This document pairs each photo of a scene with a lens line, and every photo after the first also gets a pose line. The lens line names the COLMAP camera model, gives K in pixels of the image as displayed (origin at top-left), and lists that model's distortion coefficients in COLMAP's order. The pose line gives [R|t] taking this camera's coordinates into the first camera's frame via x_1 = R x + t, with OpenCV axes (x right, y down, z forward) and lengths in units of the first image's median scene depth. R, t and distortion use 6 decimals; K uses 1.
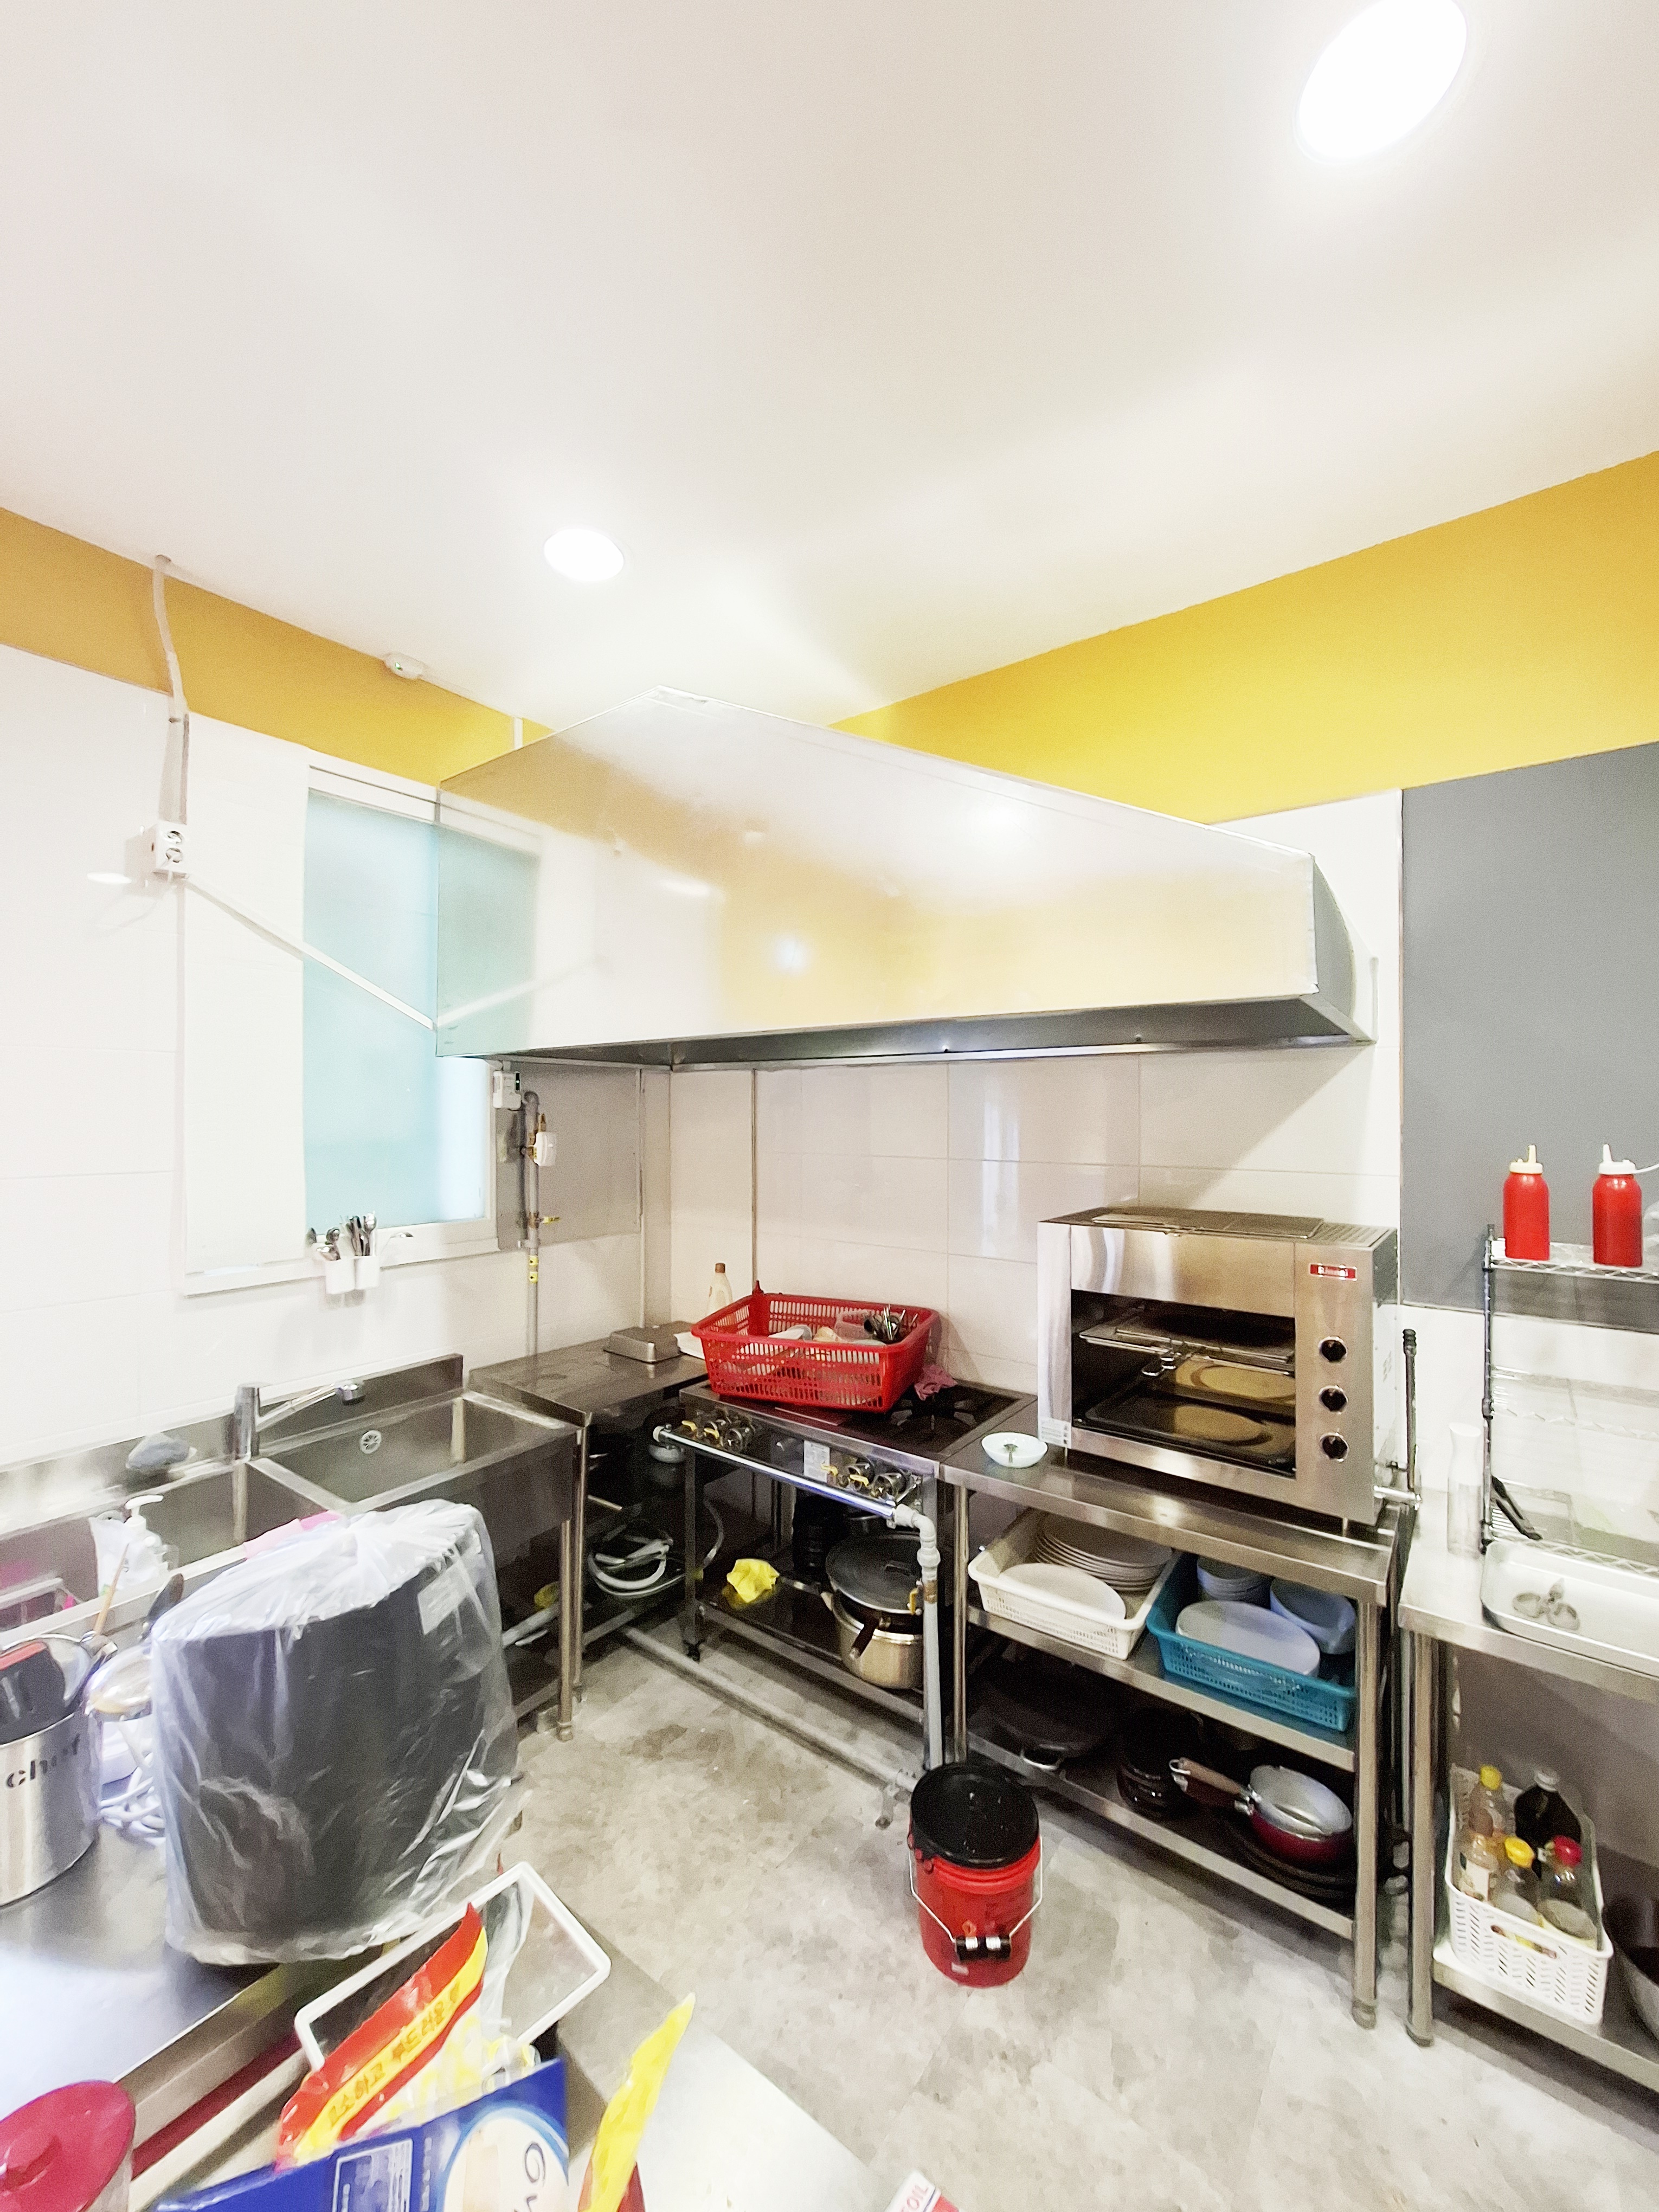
lens RADIAL K [[880.0, 0, 827.2], [0, 880.0, 1101.3], [0, 0, 1]] dist [-0.003520, -0.000092]
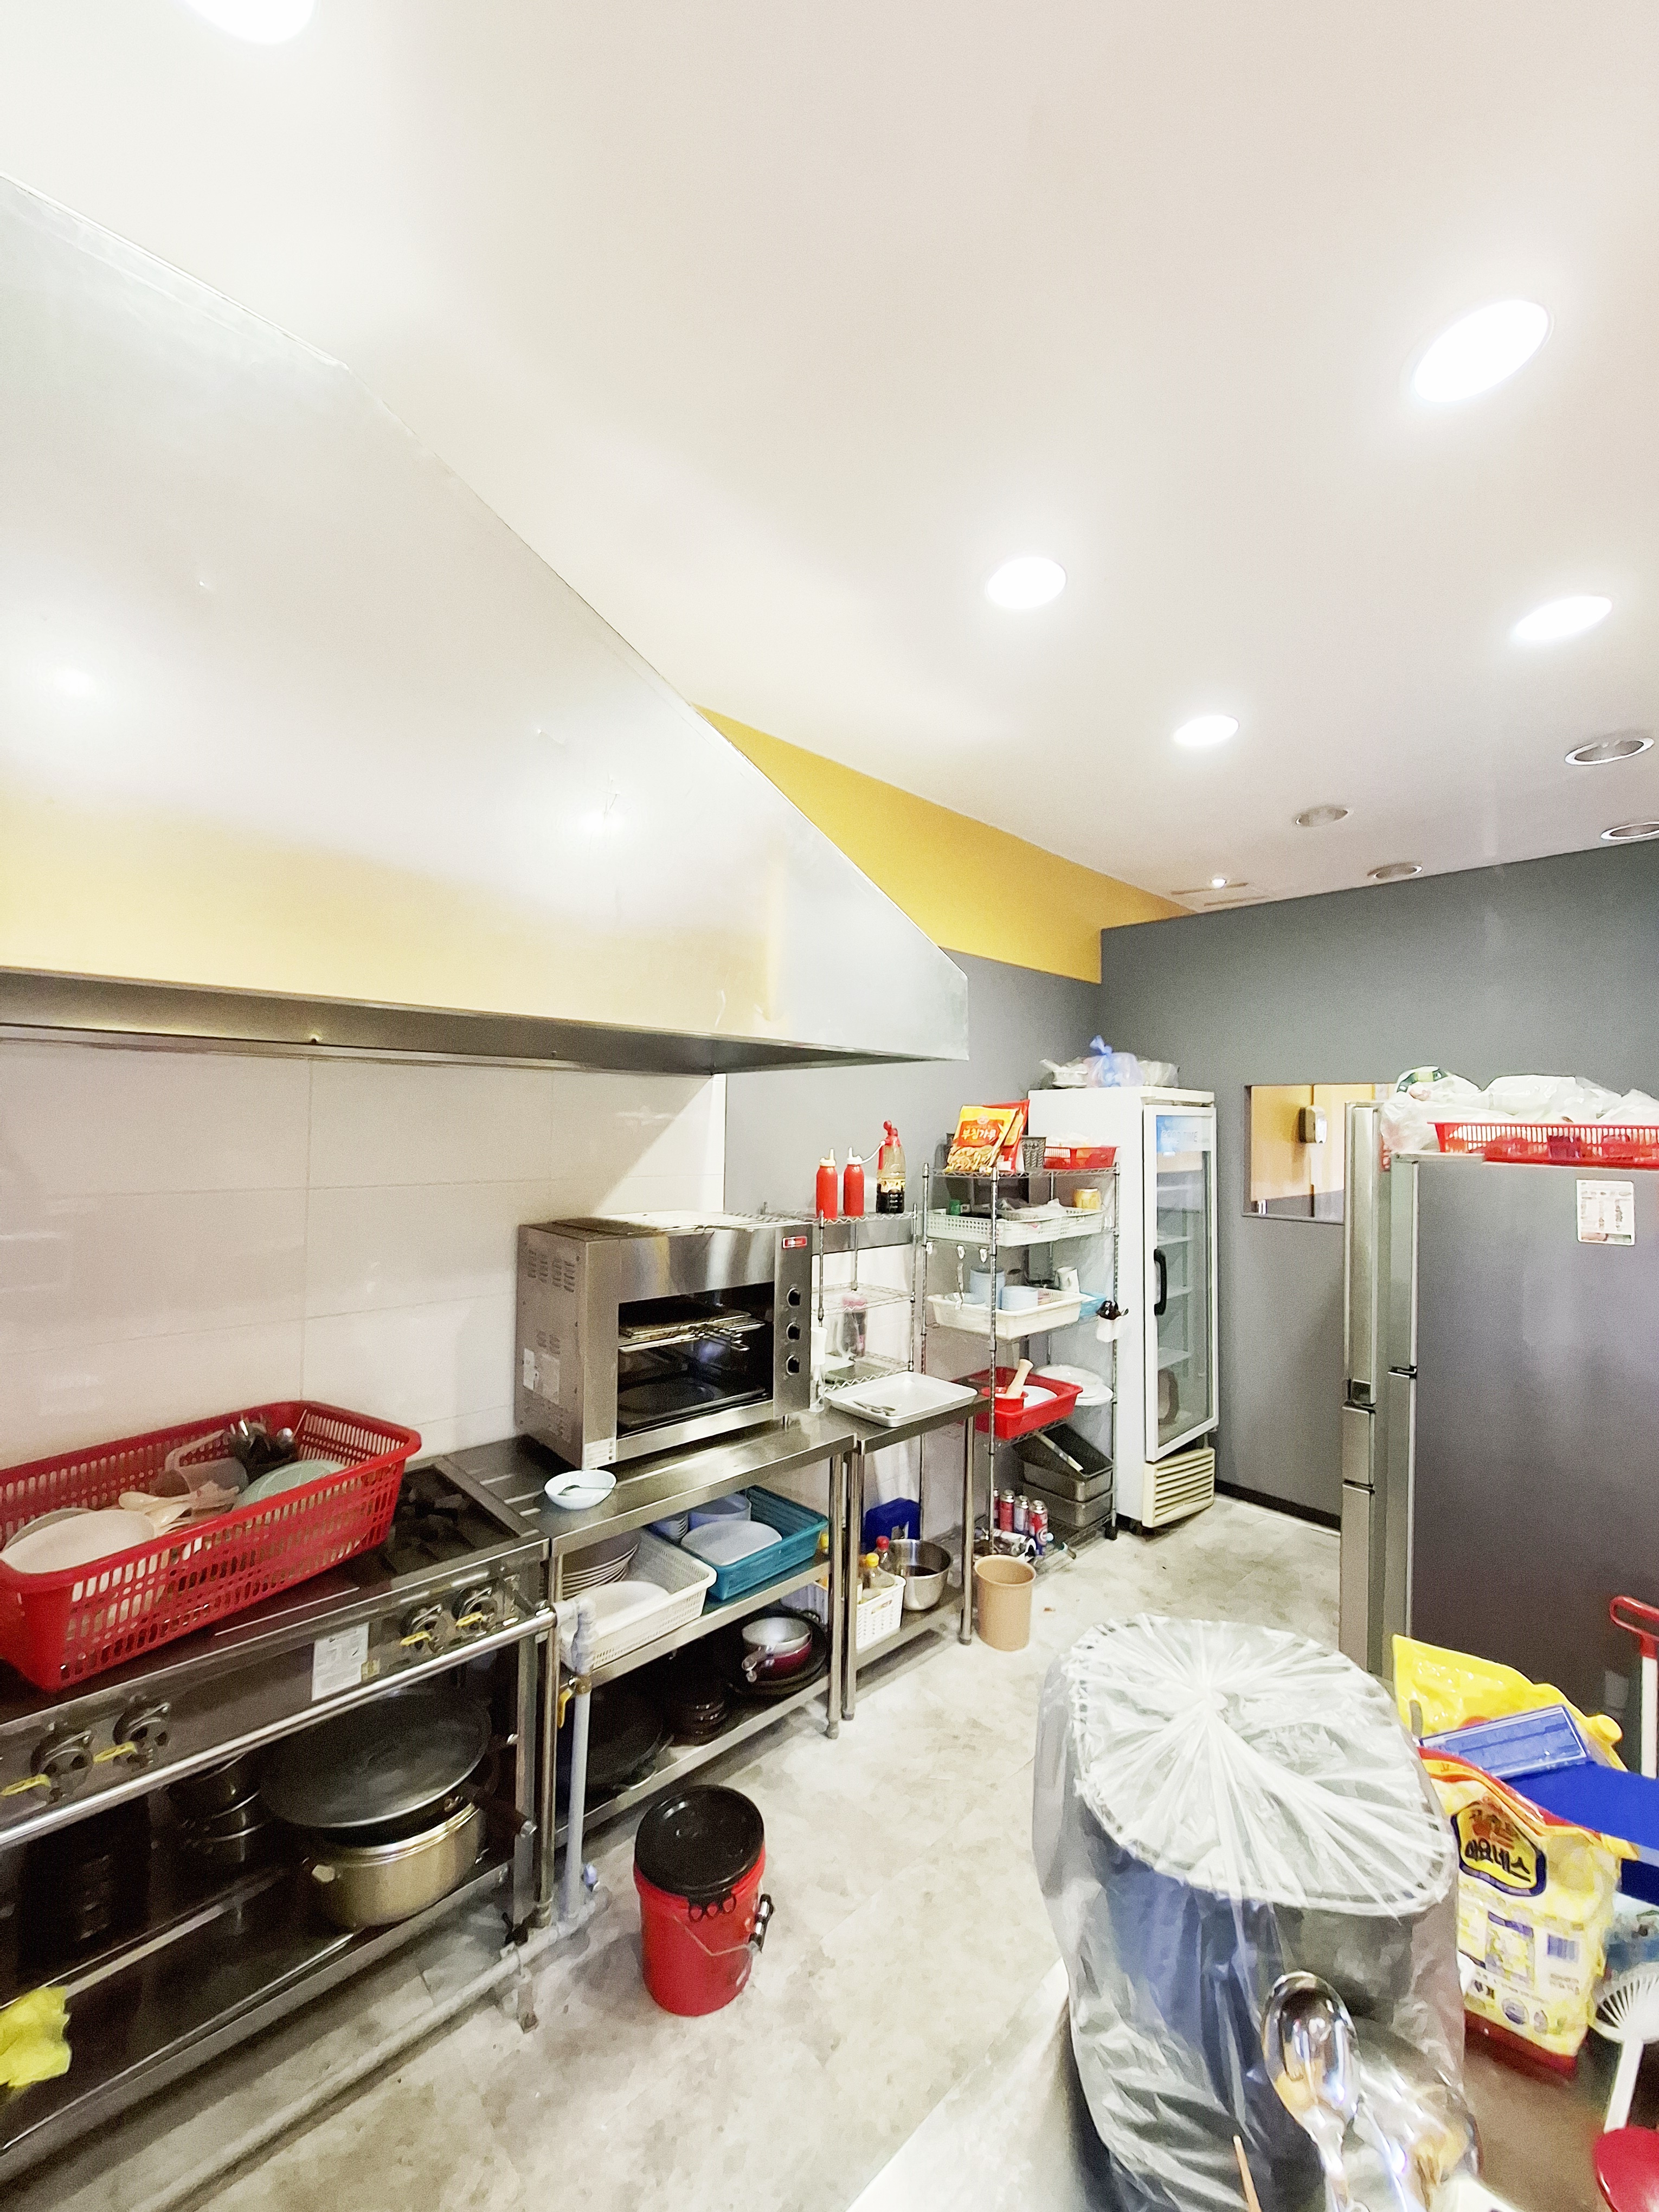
lens RADIAL K [[880.0, 0, 827.2], [0, 880.0, 1101.3], [0, 0, 1]] dist [-0.003520, -0.000092]
pose [[0.143815, 0.031948, 0.989089, -0.698432], [-0.021443, 0.999345, -0.029161, 0.006141], [-0.989372, -0.017015, 0.144406, 0.622319]]
